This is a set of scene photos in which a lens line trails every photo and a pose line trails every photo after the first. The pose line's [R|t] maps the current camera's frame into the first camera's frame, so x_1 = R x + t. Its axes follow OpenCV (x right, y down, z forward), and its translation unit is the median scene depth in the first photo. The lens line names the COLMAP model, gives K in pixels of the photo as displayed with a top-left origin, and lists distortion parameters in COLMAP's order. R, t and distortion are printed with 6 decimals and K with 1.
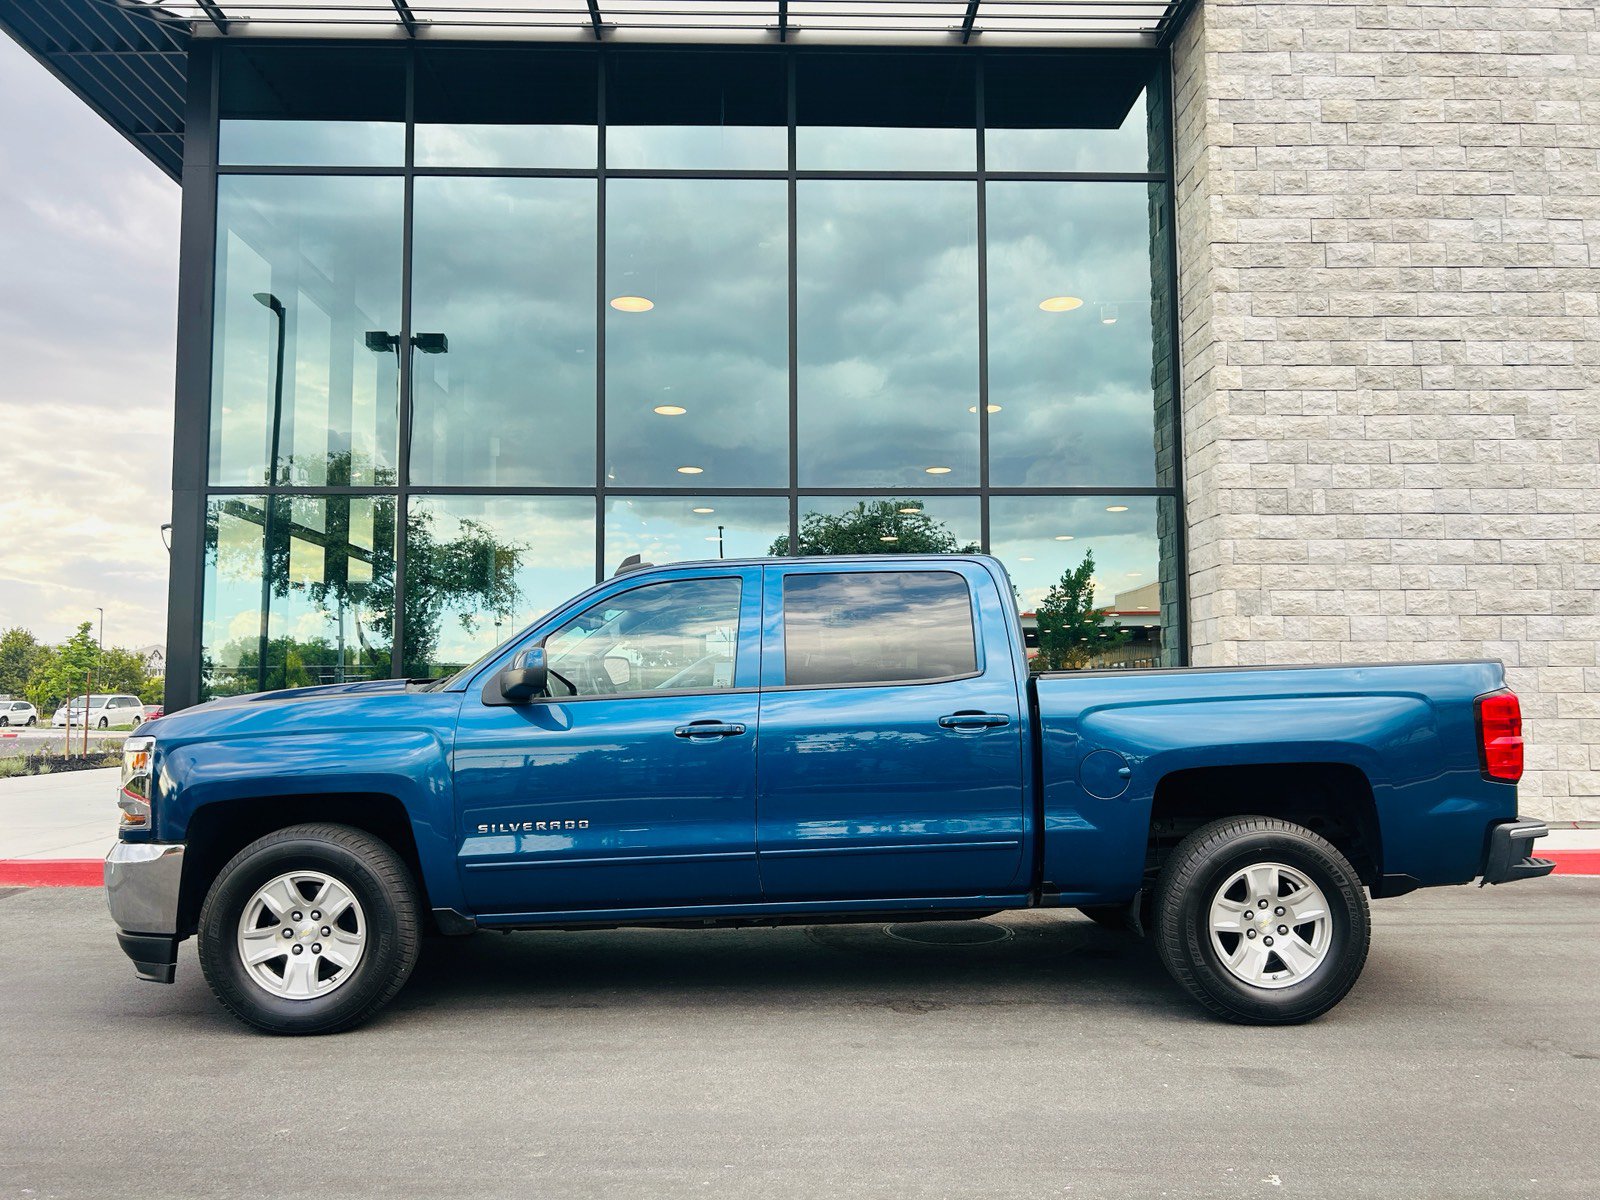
lens RADIAL K [[1209.8, 0, 793.3], [0, 1209.8, 589.5], [0, 0, 1]] dist [0.051957, -0.060324]
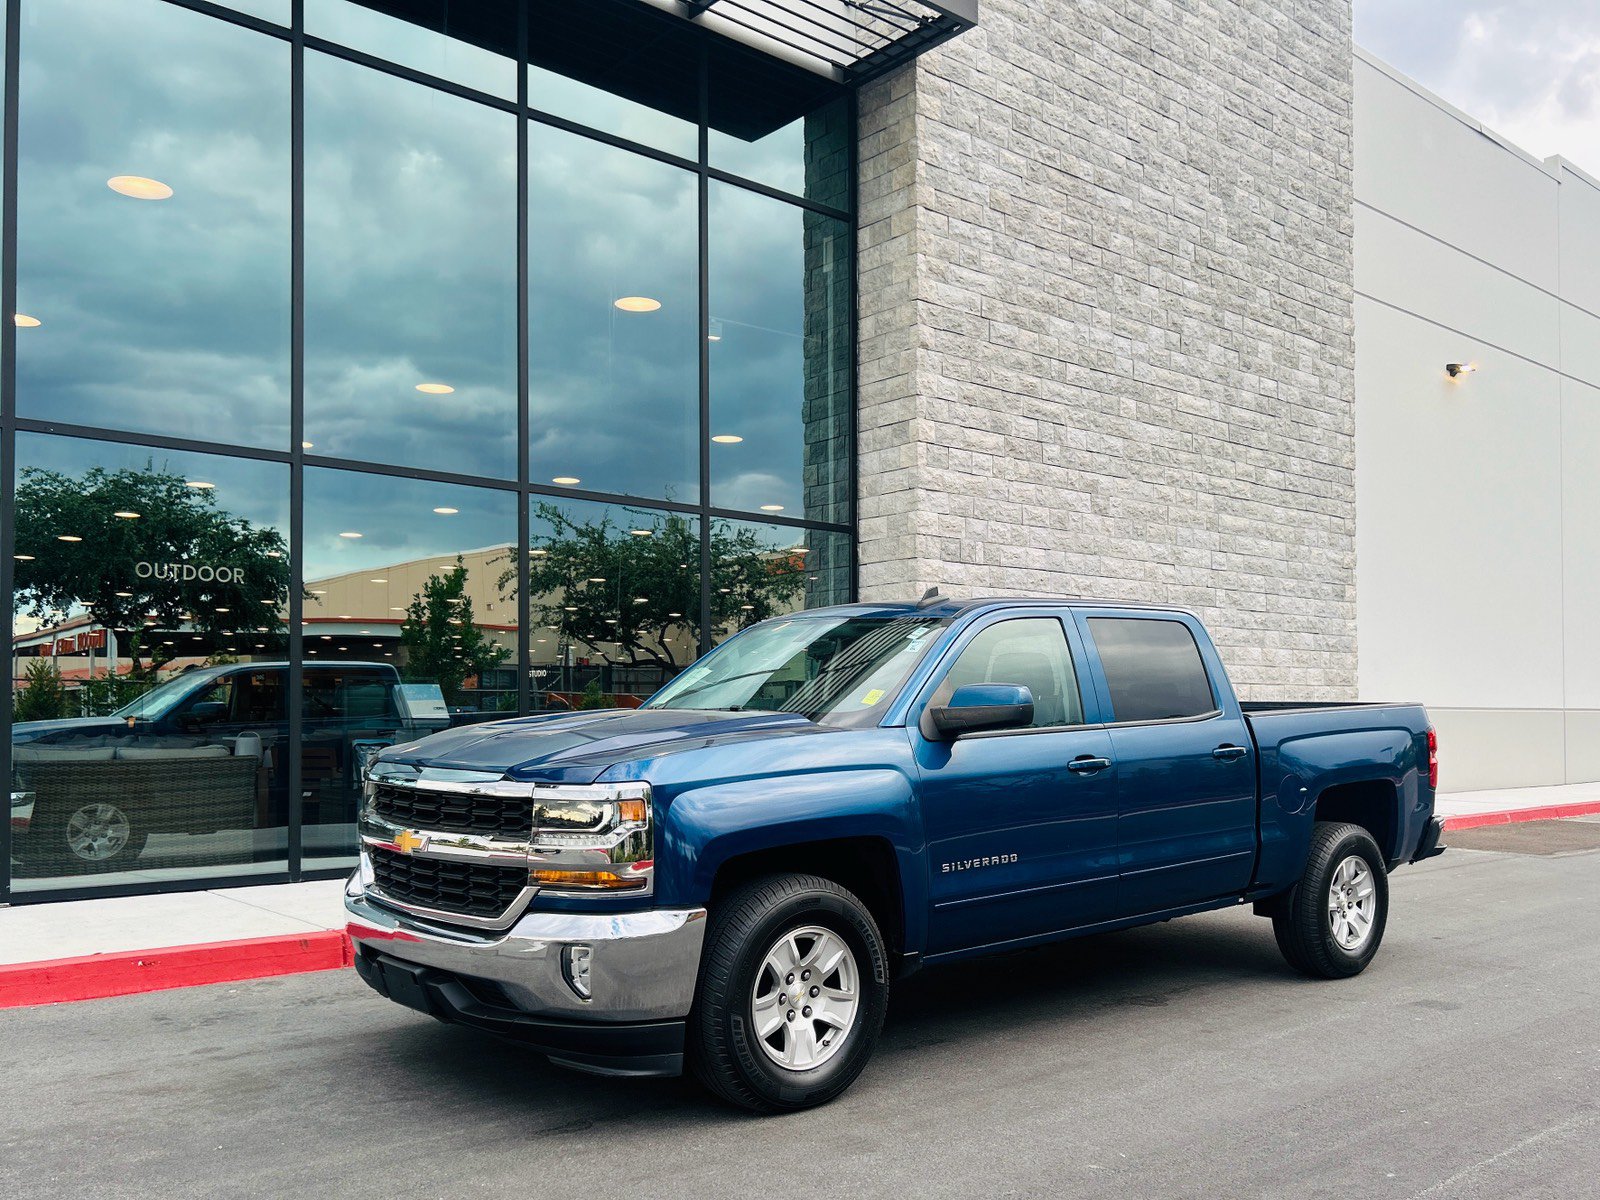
lens RADIAL K [[1377.6, 0, 793.1], [0, 1377.6, 689.2], [0, 0, 1]] dist [0.033647, -0.017500]
pose [[0.773726, 0.018632, 0.633246, -1.023855], [-0.061002, 0.997114, 0.045196, 0.012870], [-0.630576, -0.073598, 0.772630, 0.236676]]
